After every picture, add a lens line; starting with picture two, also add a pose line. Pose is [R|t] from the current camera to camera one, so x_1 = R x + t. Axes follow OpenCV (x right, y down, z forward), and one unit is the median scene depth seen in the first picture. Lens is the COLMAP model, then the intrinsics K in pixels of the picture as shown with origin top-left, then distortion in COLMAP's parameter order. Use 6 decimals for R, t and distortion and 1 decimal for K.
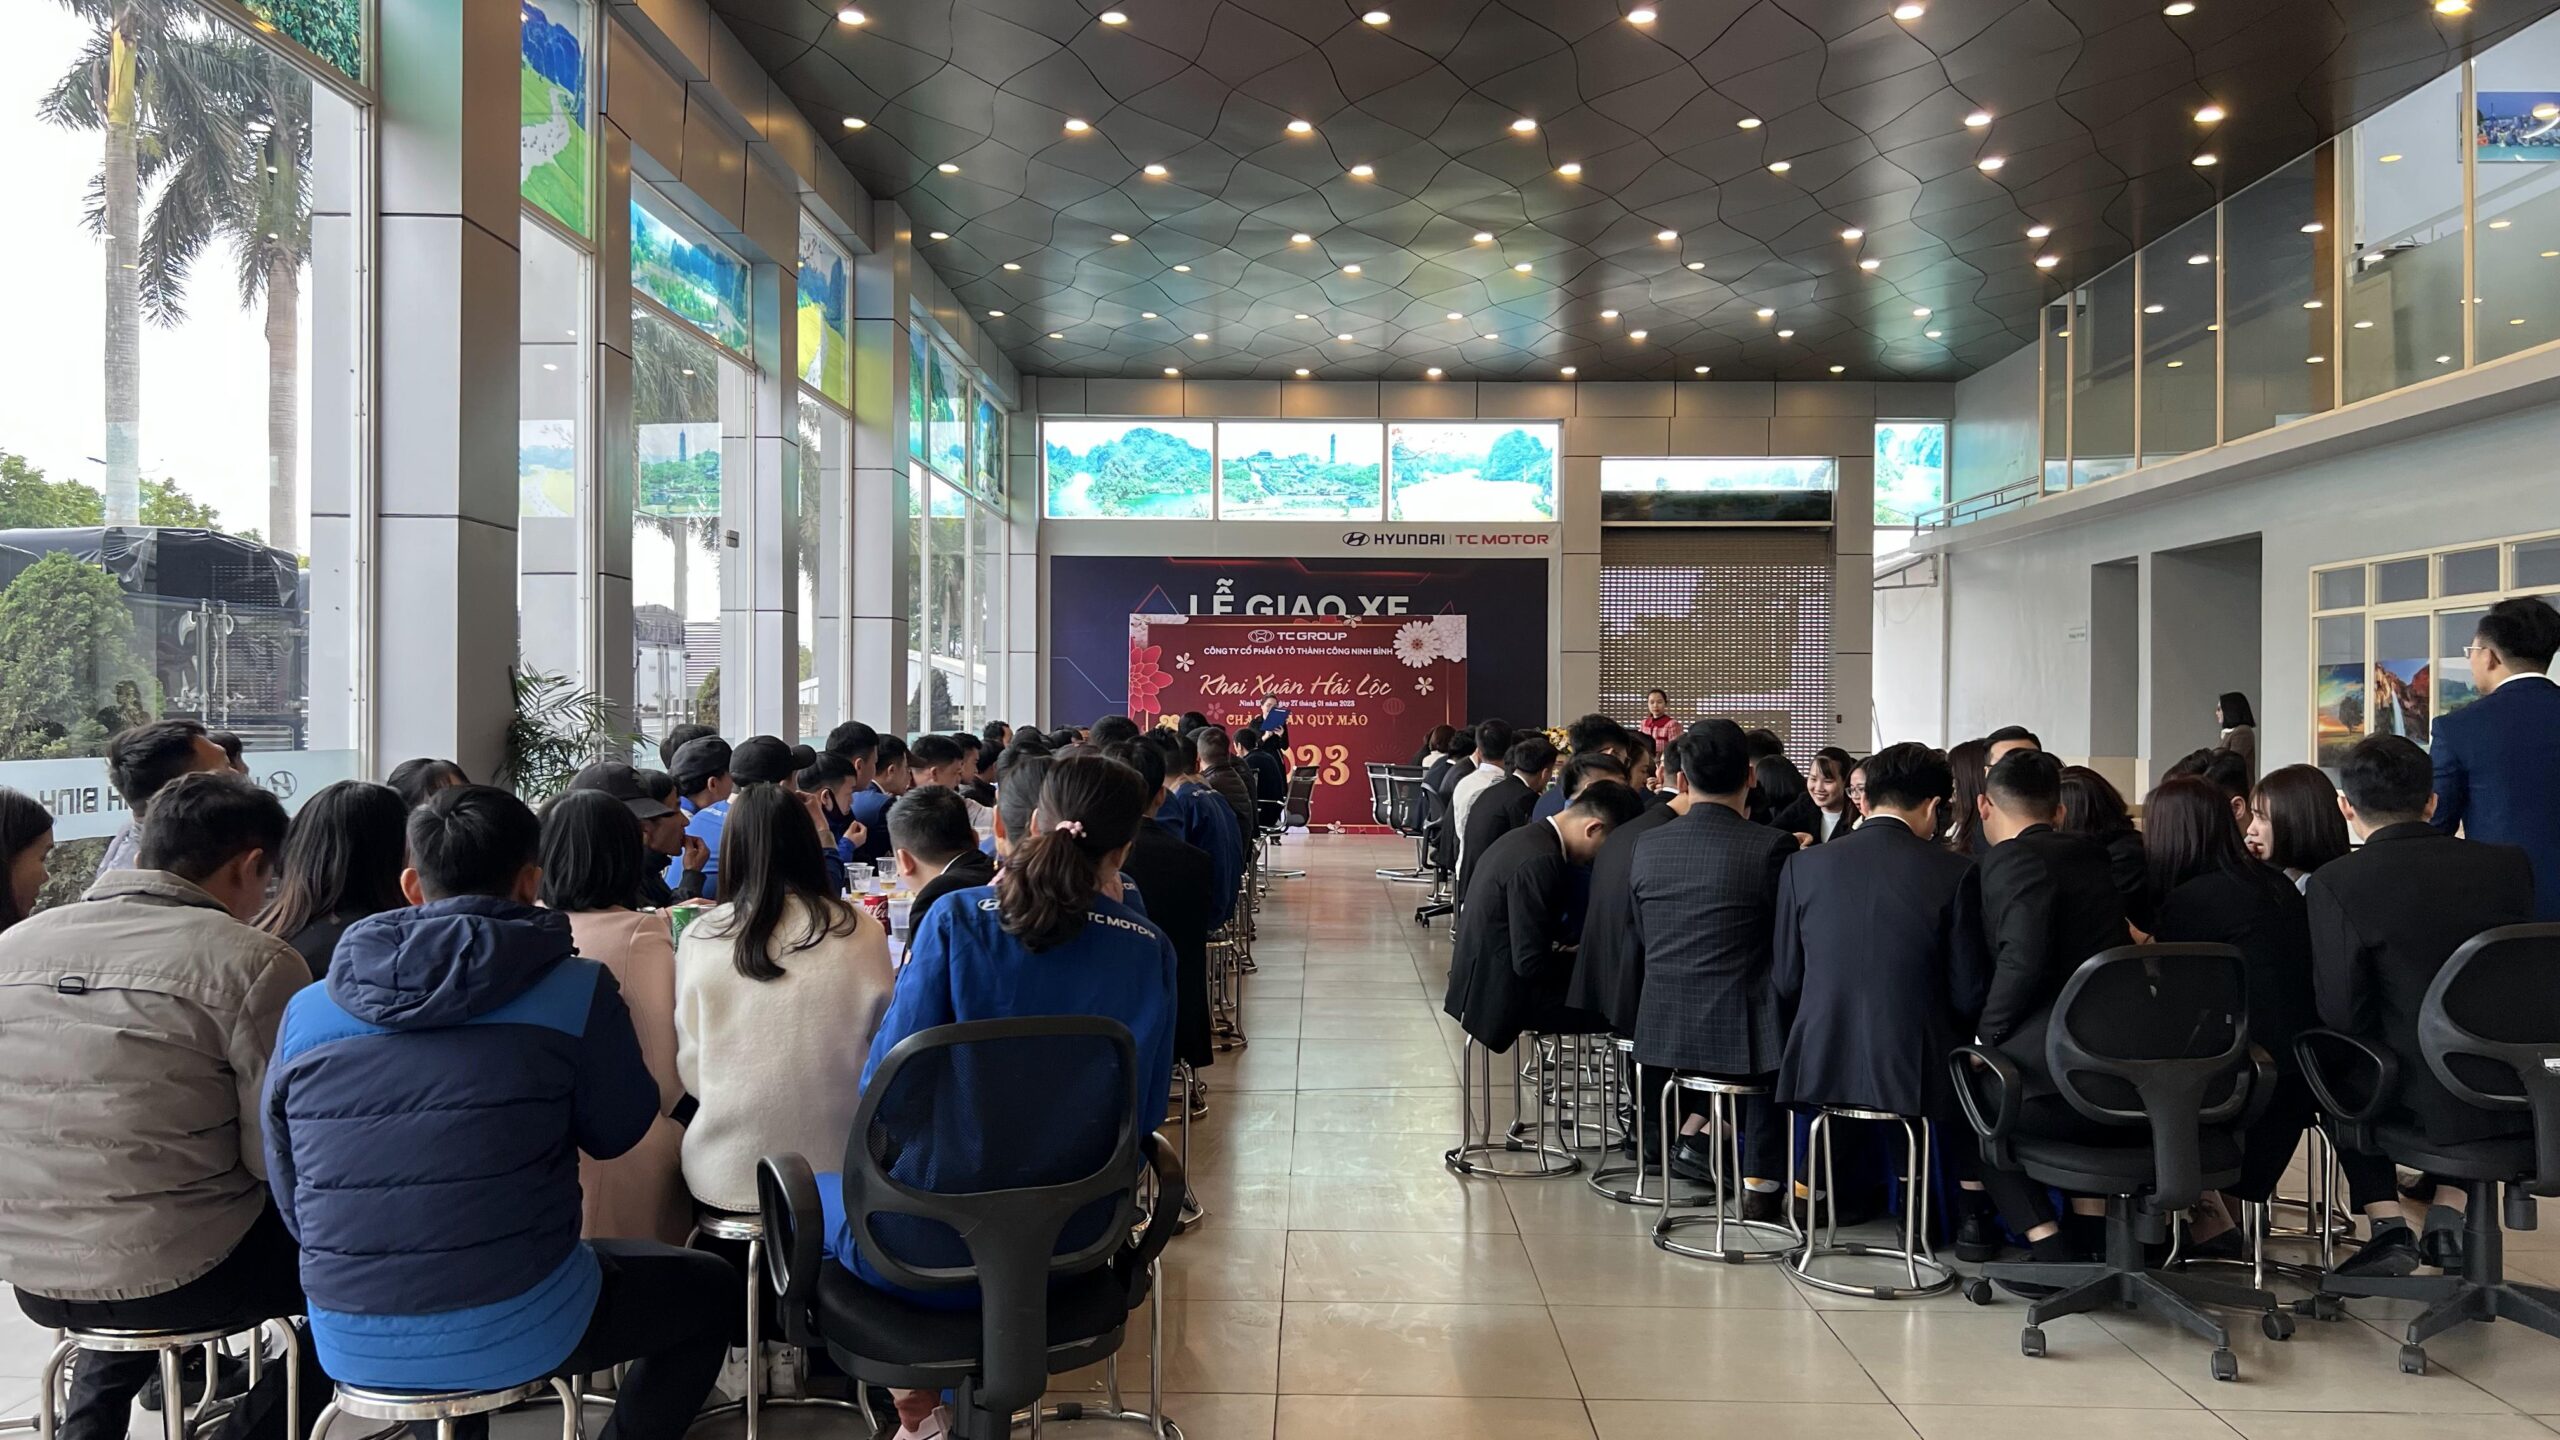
lens RADIAL K [[1887.5, 0, 1283.0], [0, 1887.5, 723.2], [0, 0, 1]] dist [0.050502, -0.061560]
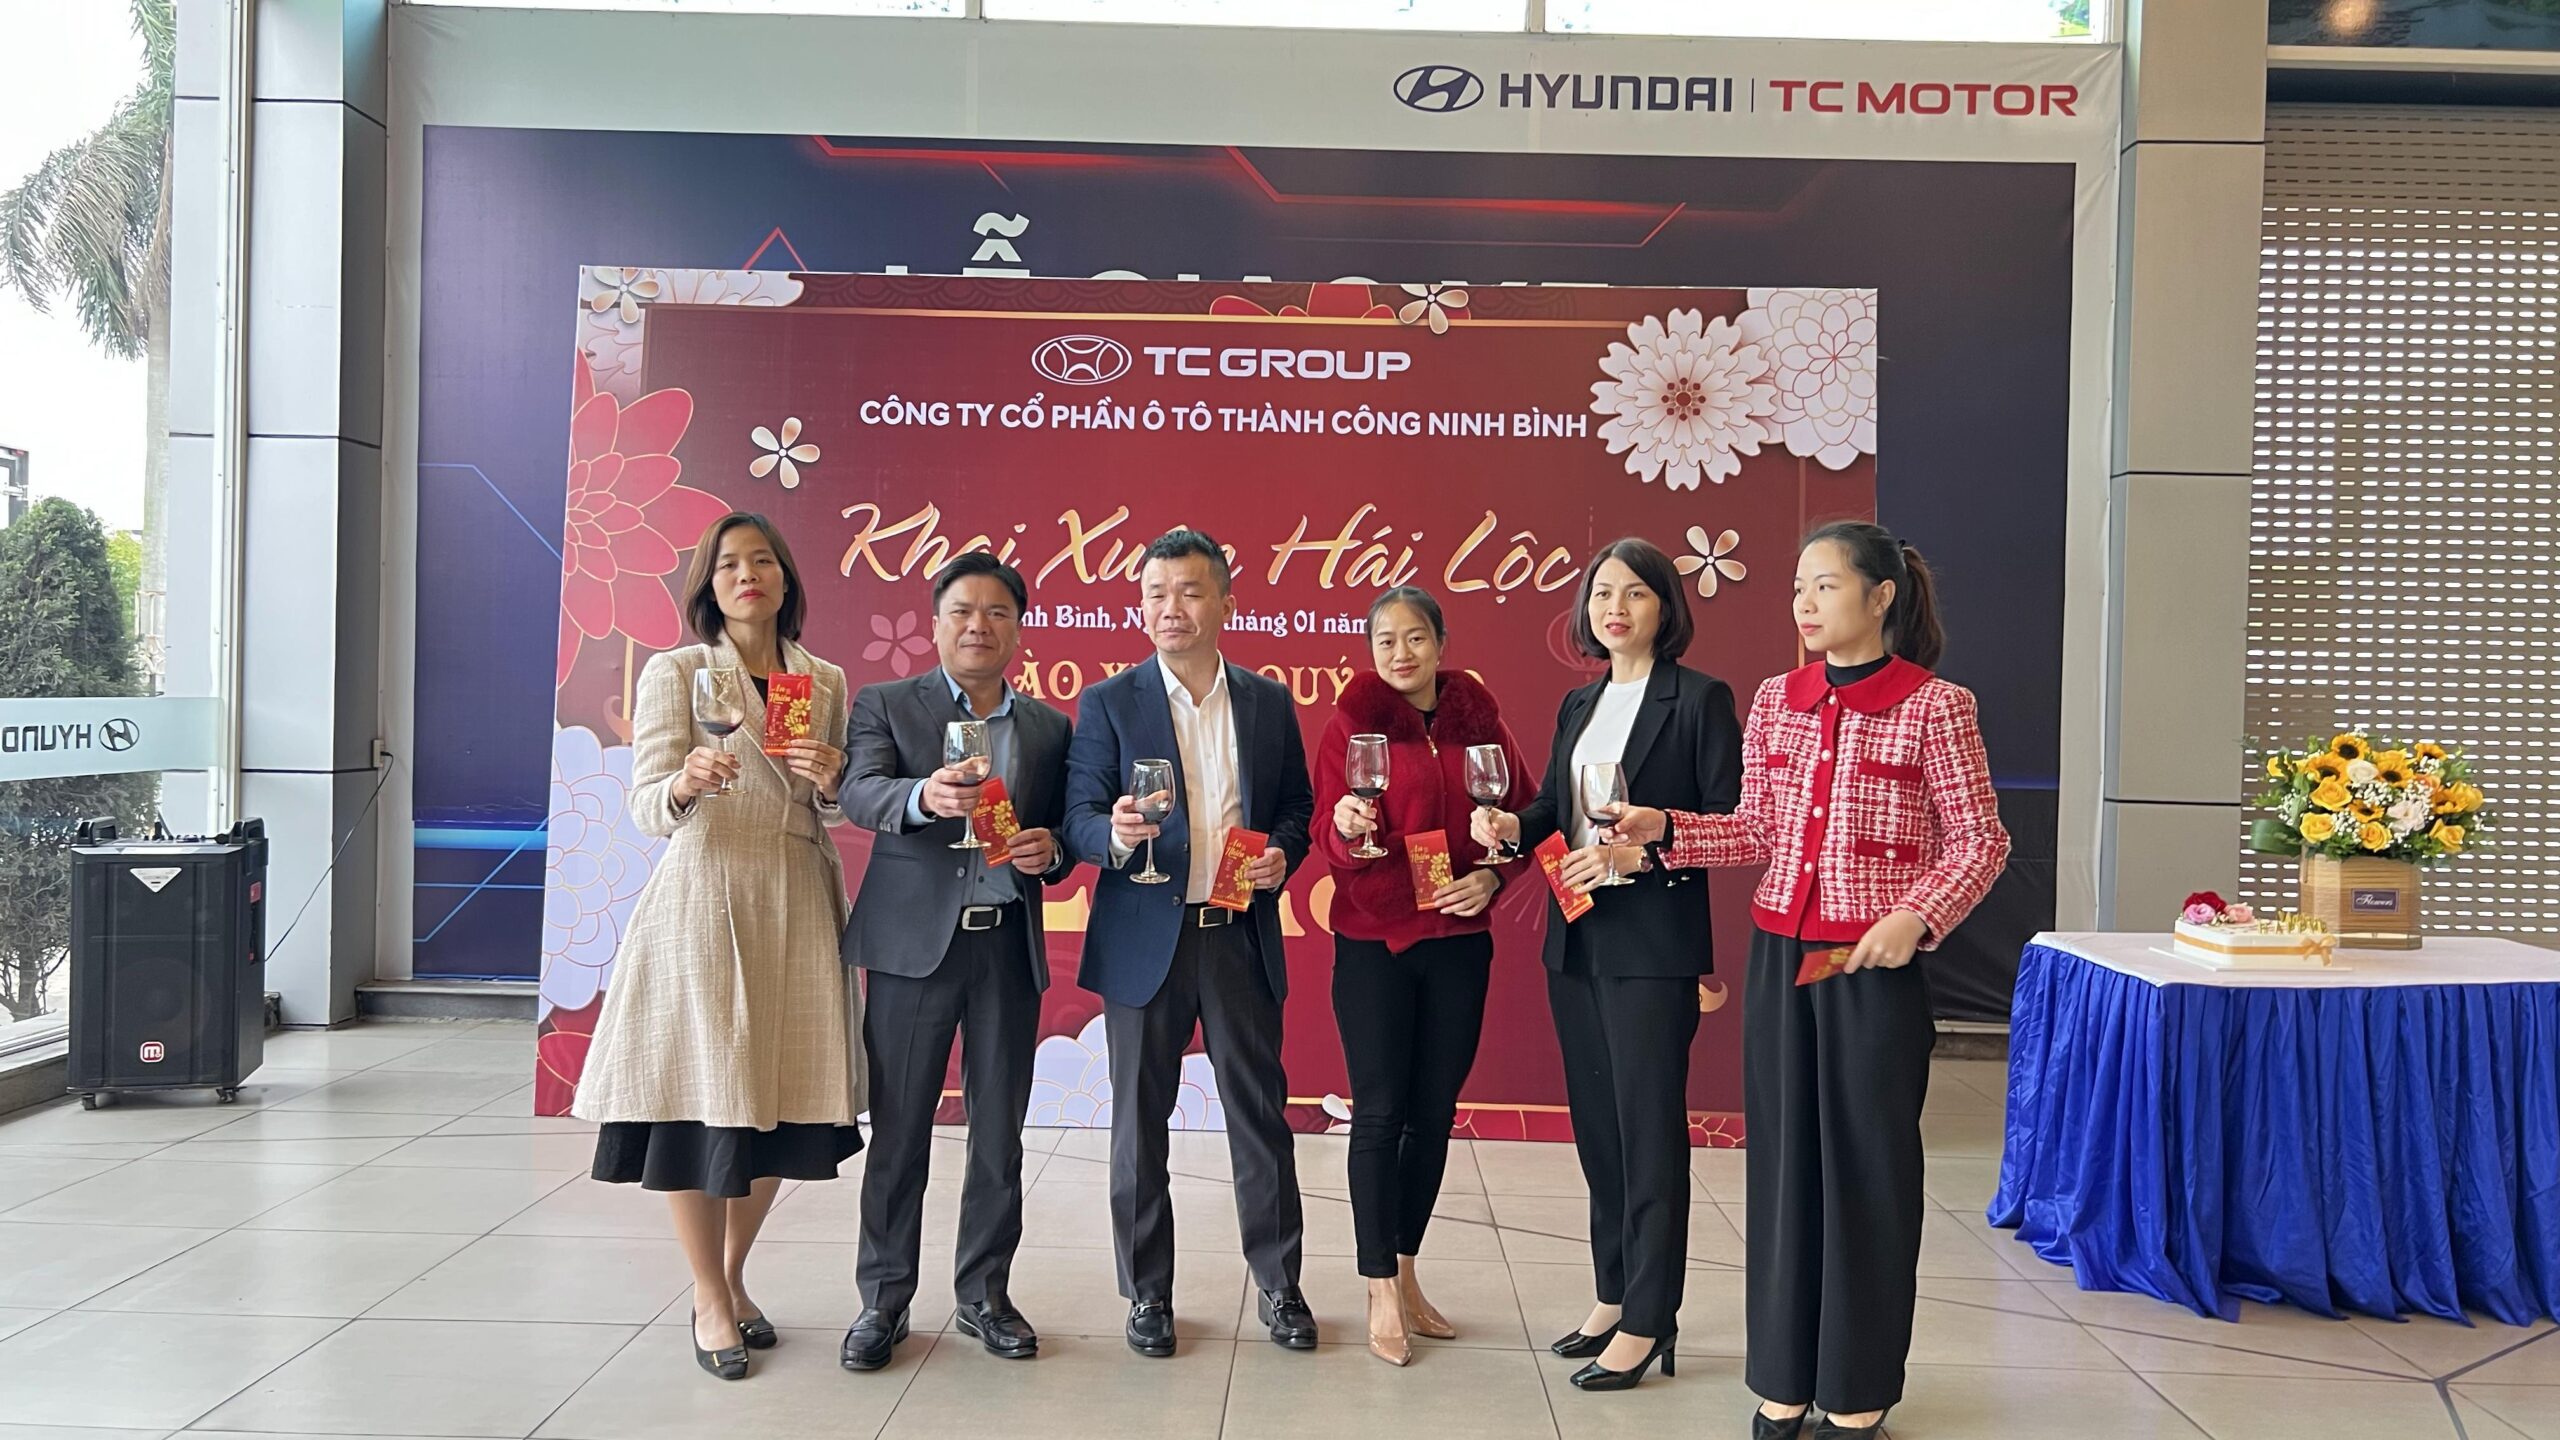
lens RADIAL K [[1887.5, 0, 1277.9], [0, 1887.5, 712.9], [0, 0, 1]] dist [0.050502, -0.061560]
pose [[0.999757, 0.021952, 0.002034, 0.016038], [-0.021973, 0.999698, 0.011035, -0.000715], [-0.001792, -0.011077, 0.999937, 0.738122]]
